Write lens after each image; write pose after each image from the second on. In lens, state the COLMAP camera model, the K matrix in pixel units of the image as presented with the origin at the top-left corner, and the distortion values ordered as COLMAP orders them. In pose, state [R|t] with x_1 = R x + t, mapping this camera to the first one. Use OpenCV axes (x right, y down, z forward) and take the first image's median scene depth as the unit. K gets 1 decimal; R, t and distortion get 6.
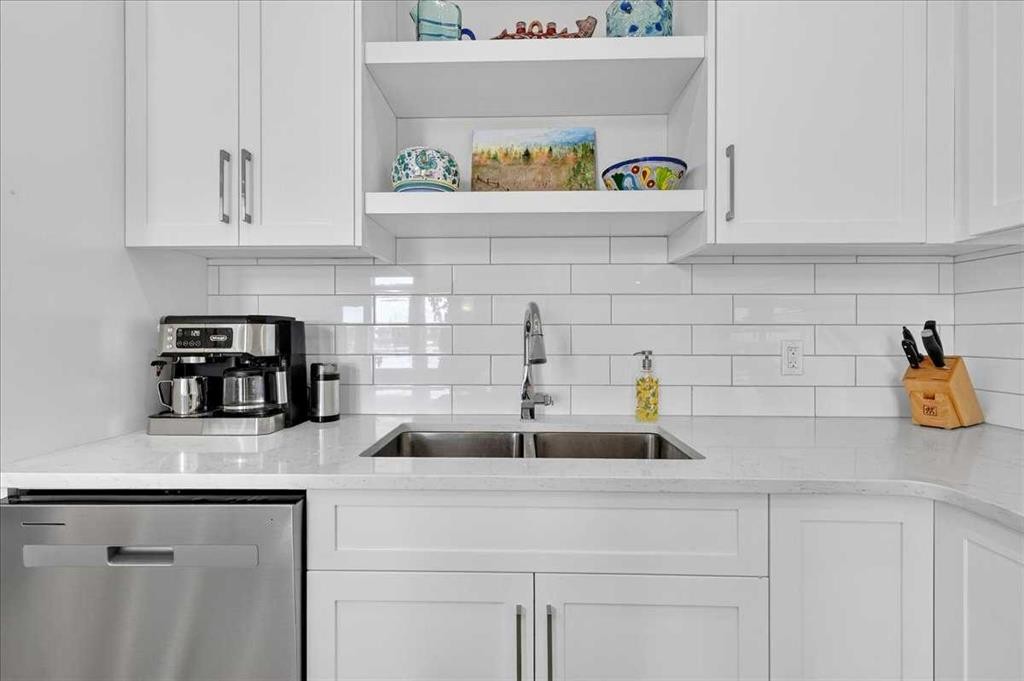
lens RADIAL K [[448.2, 0, 510.9], [0, 448.2, 333.6], [0, 0, 1]] dist [-0.001026, 0.000332]
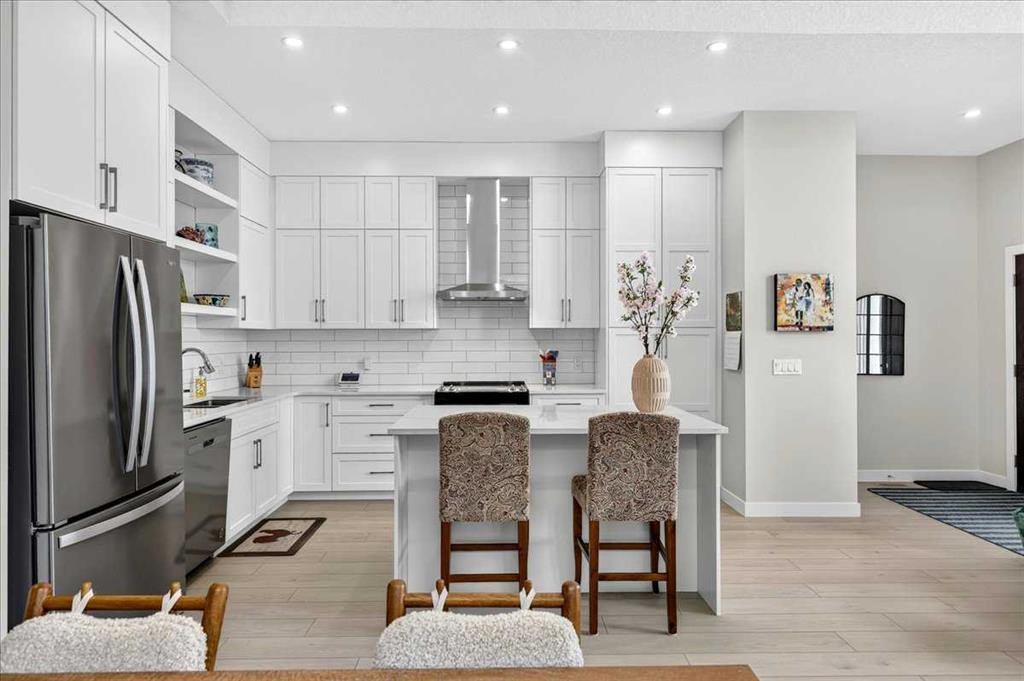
lens RADIAL K [[607.9, 0, 518.2], [0, 607.9, 336.6], [0, 0, 1]] dist [-0.002450, -0.000281]
pose [[-0.047924, 0.001128, 0.998850, -3.298108], [-0.000601, 0.999999, -0.001158, -0.130421], [-0.998851, -0.000656, -0.047924, -0.566844]]
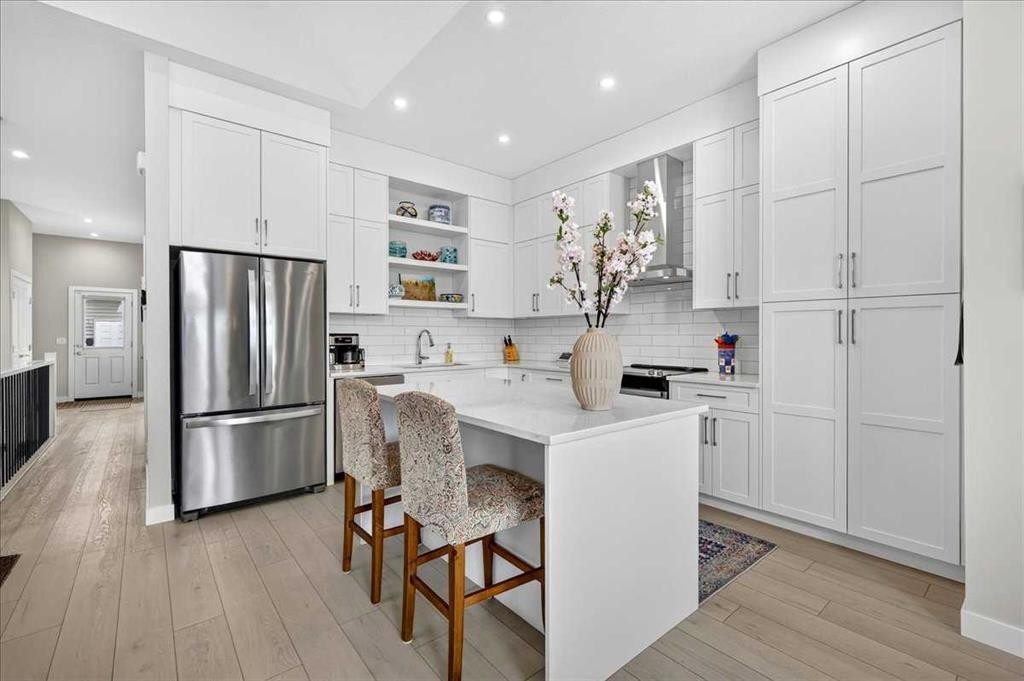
lens RADIAL K [[448.2, 0, 508.4], [0, 448.2, 338.7], [0, 0, 1]] dist [-0.001026, 0.000332]
pose [[0.757467, -0.005603, 0.652850, -1.837432], [-0.001466, 0.999946, 0.010284, -0.037133], [-0.652872, -0.008747, 0.757418, -2.206754]]
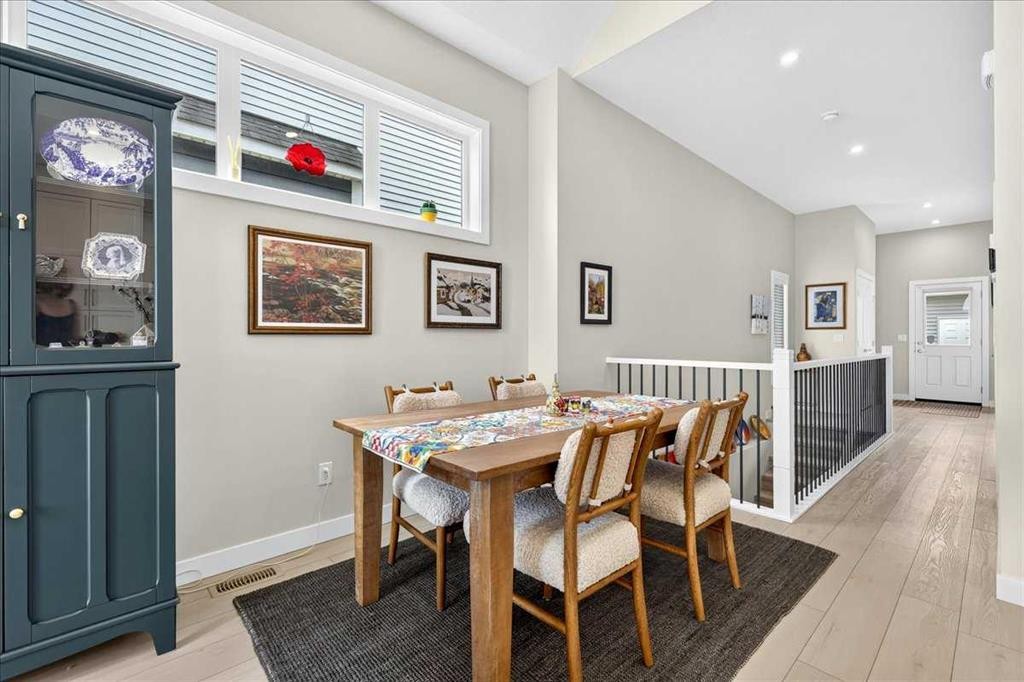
lens RADIAL K [[448.2, 0, 513.5], [0, 448.2, 332.1], [0, 0, 1]] dist [-0.001026, 0.000332]
pose [[0.698542, -0.006095, -0.715543, -1.804589], [-0.000838, 0.999956, -0.009335, 0.053208], [0.715568, 0.007121, 0.698507, -1.567773]]
